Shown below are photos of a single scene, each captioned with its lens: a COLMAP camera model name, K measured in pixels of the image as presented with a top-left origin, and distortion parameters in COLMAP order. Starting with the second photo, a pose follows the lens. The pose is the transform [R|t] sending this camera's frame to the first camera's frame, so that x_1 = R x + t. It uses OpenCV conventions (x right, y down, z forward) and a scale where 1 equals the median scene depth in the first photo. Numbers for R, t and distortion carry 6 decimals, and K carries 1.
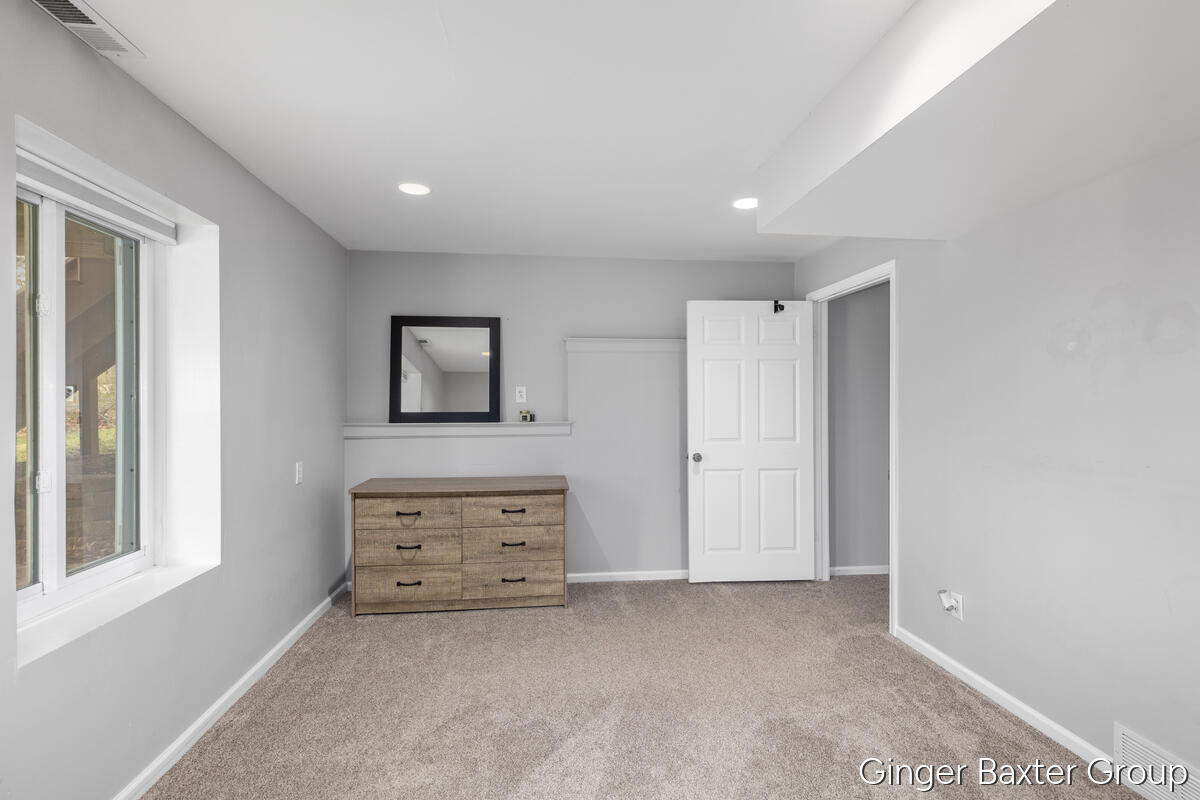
lens RADIAL K [[562.2, 0, 609.9], [0, 562.2, 397.8], [0, 0, 1]] dist [-0.003799, -0.000699]
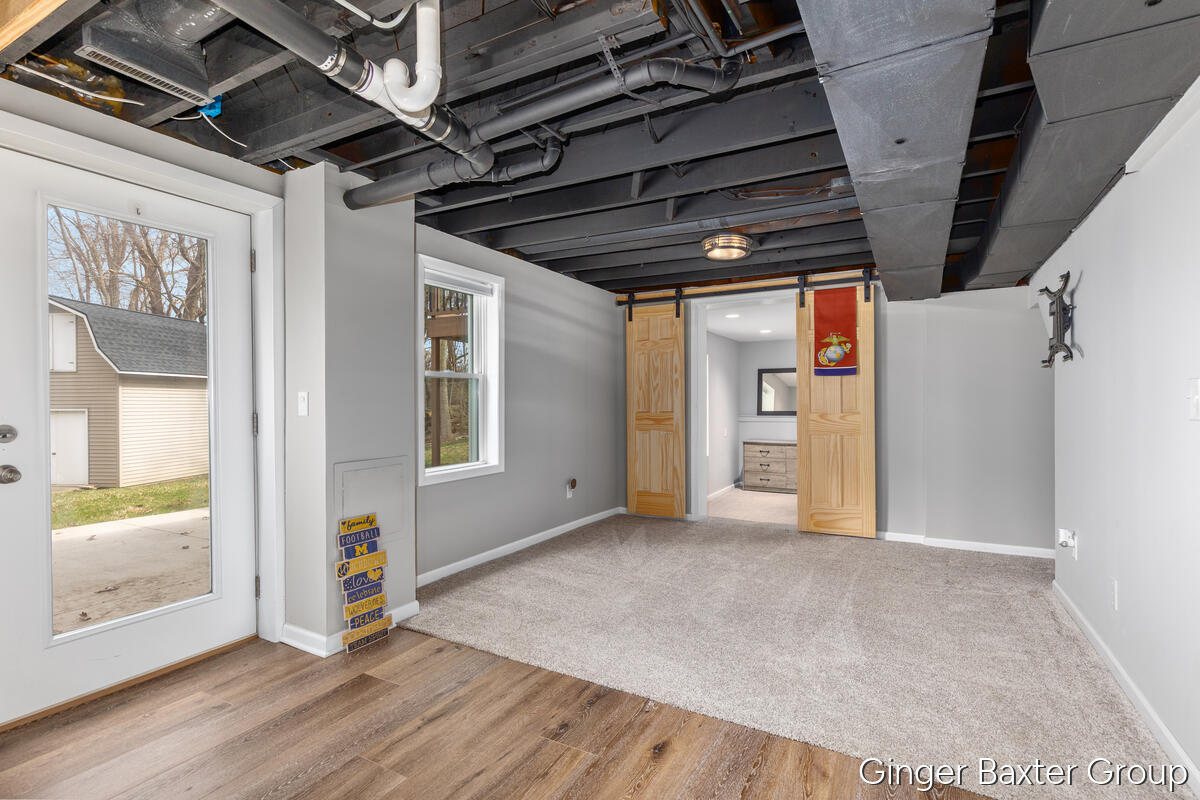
lens RADIAL K [[562.2, 0, 609.9], [0, 562.2, 397.8], [0, 0, 1]] dist [-0.003799, -0.000699]
pose [[0.806865, -0.002484, -0.590731, 0.545478], [0.000833, 0.999995, -0.003066, -0.023850], [0.590736, 0.001982, 0.806863, -1.377348]]
